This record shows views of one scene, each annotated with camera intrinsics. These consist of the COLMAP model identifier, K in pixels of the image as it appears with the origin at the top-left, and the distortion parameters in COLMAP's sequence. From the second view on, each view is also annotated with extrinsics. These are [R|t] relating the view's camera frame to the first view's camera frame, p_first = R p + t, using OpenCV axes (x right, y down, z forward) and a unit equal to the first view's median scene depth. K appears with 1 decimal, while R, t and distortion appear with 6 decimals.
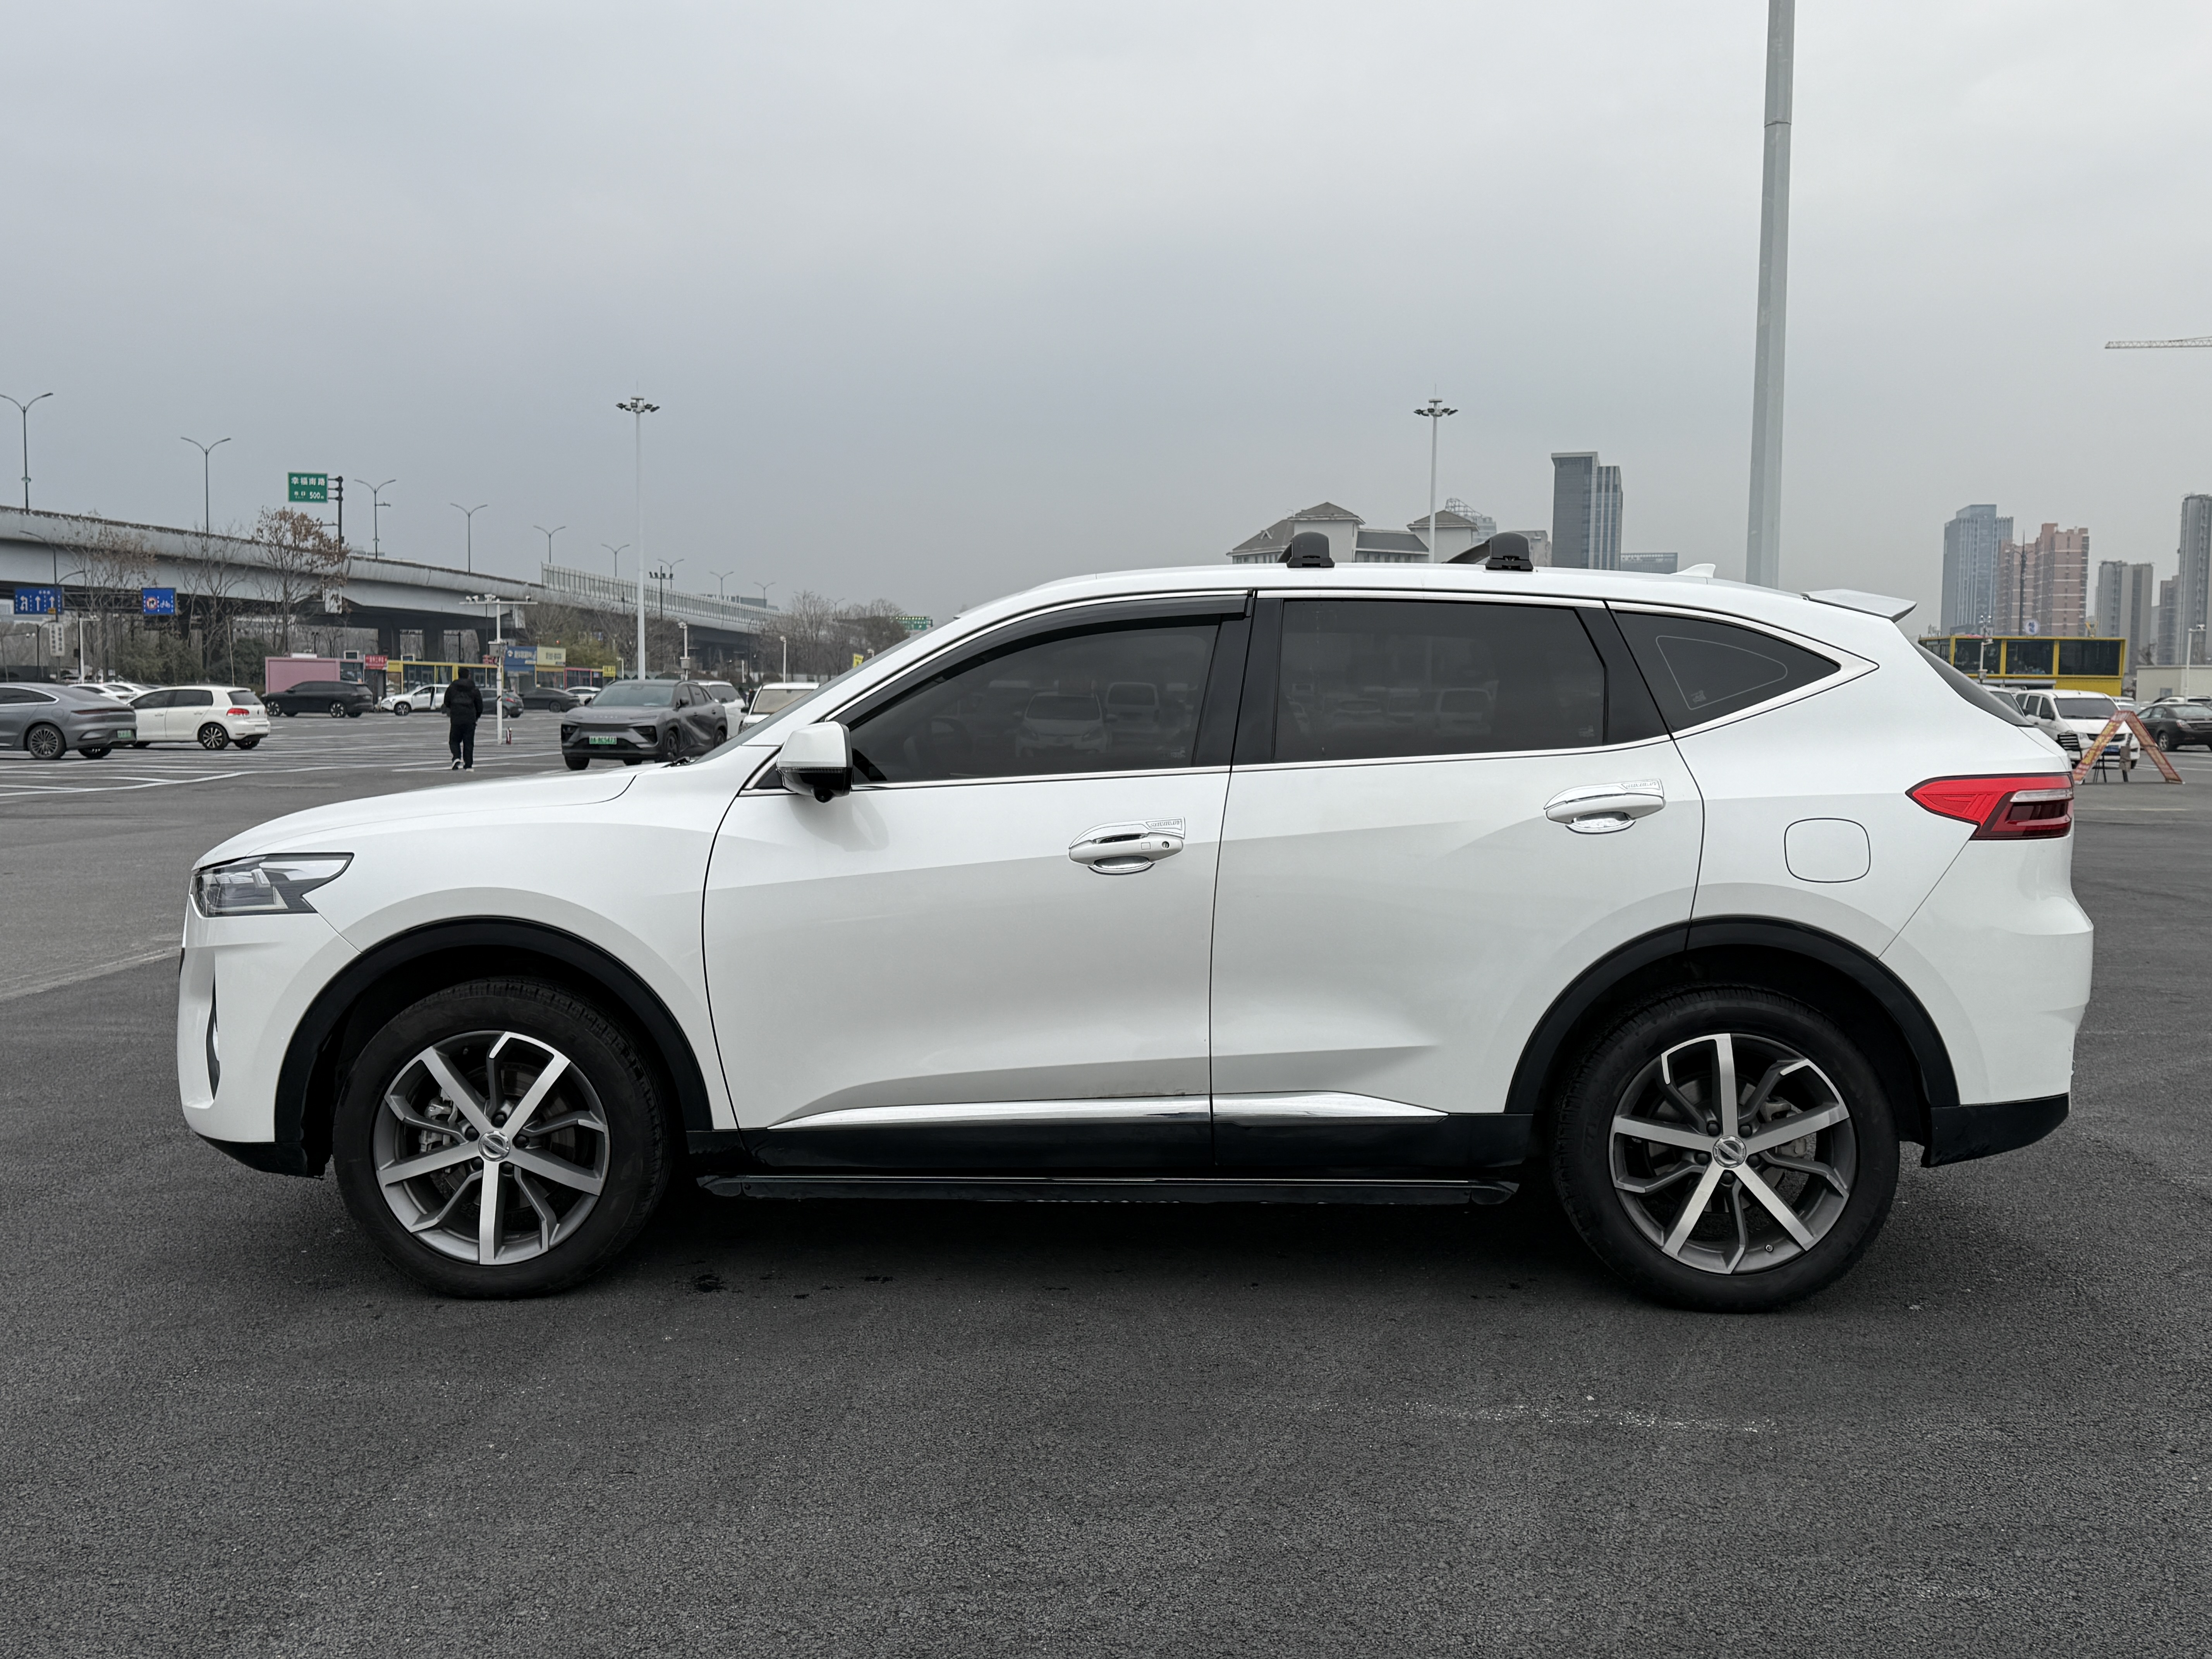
lens RADIAL K [[2012.1, 0, 1094.9], [0, 2012.1, 817.2], [0, 0, 1]] dist [0.138592, -0.241122]
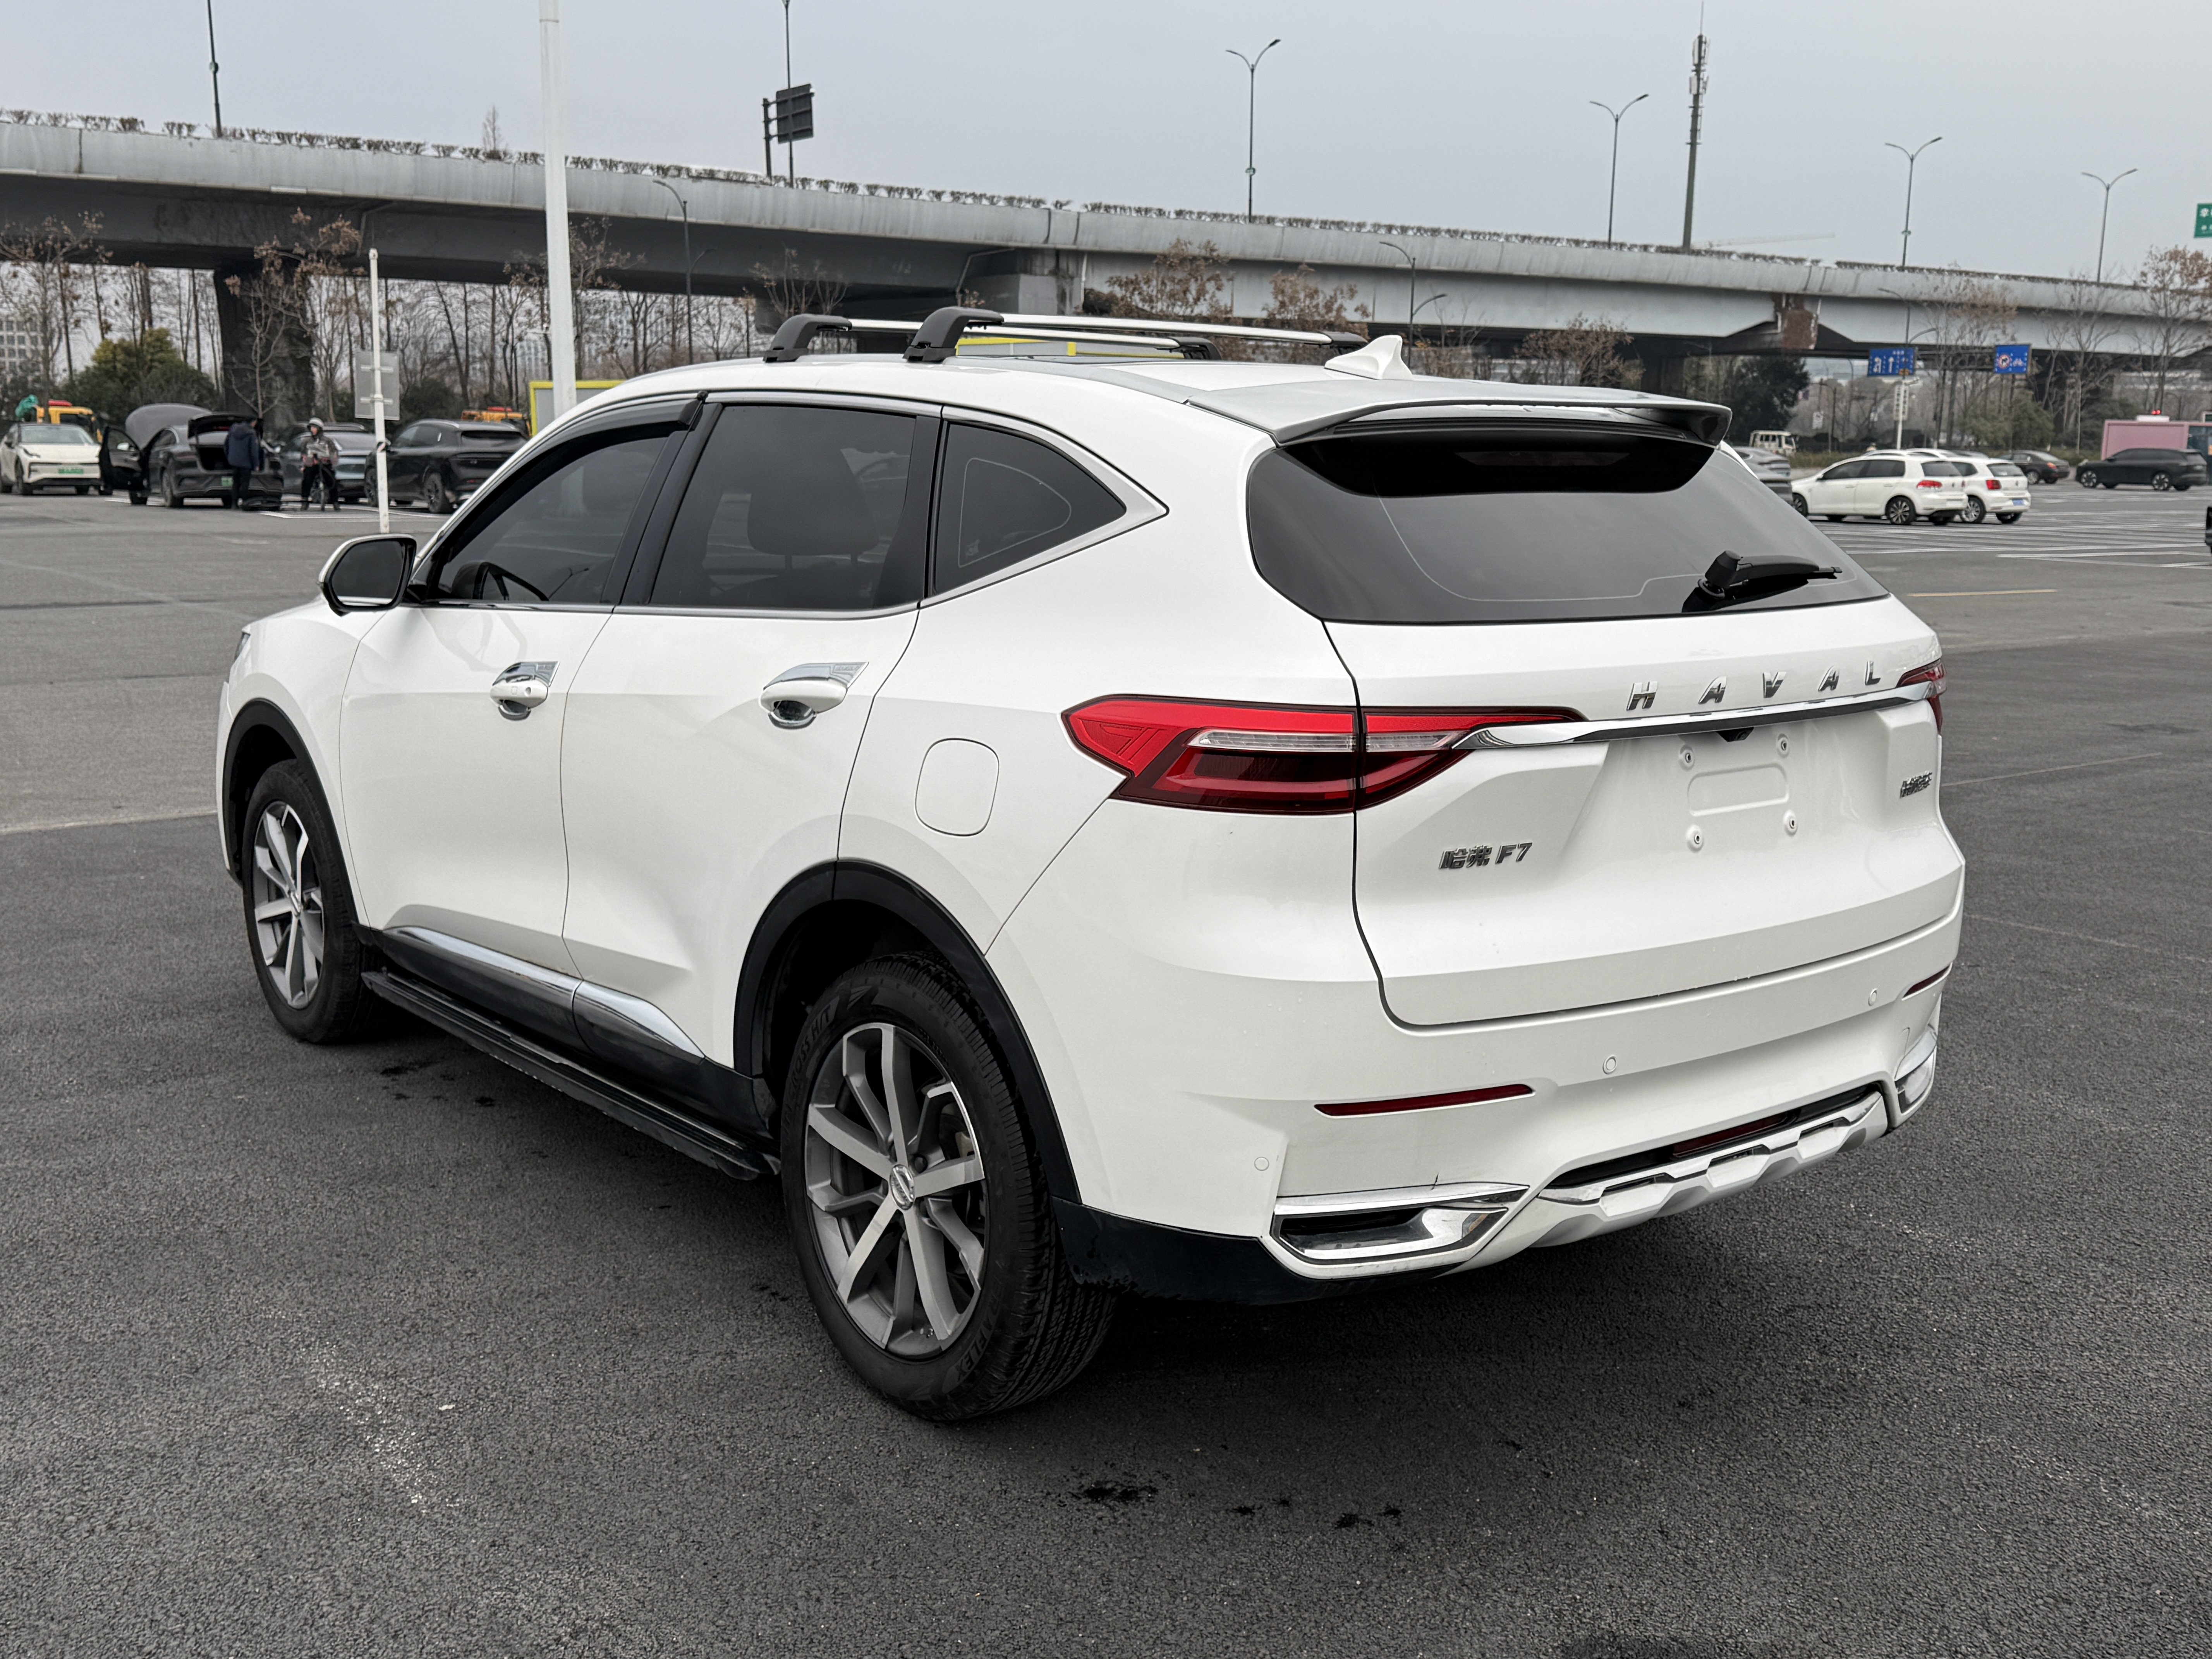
lens RADIAL K [[2187.6, 0, 1106.0], [0, 2187.6, 829.5], [0, 0, 1]] dist [0.125522, -0.261260]
pose [[0.648358, 0.136805, -0.748944, 0.911452], [-0.056919, 0.989680, 0.131504, -0.066114], [0.759205, -0.042633, 0.649454, 0.551866]]
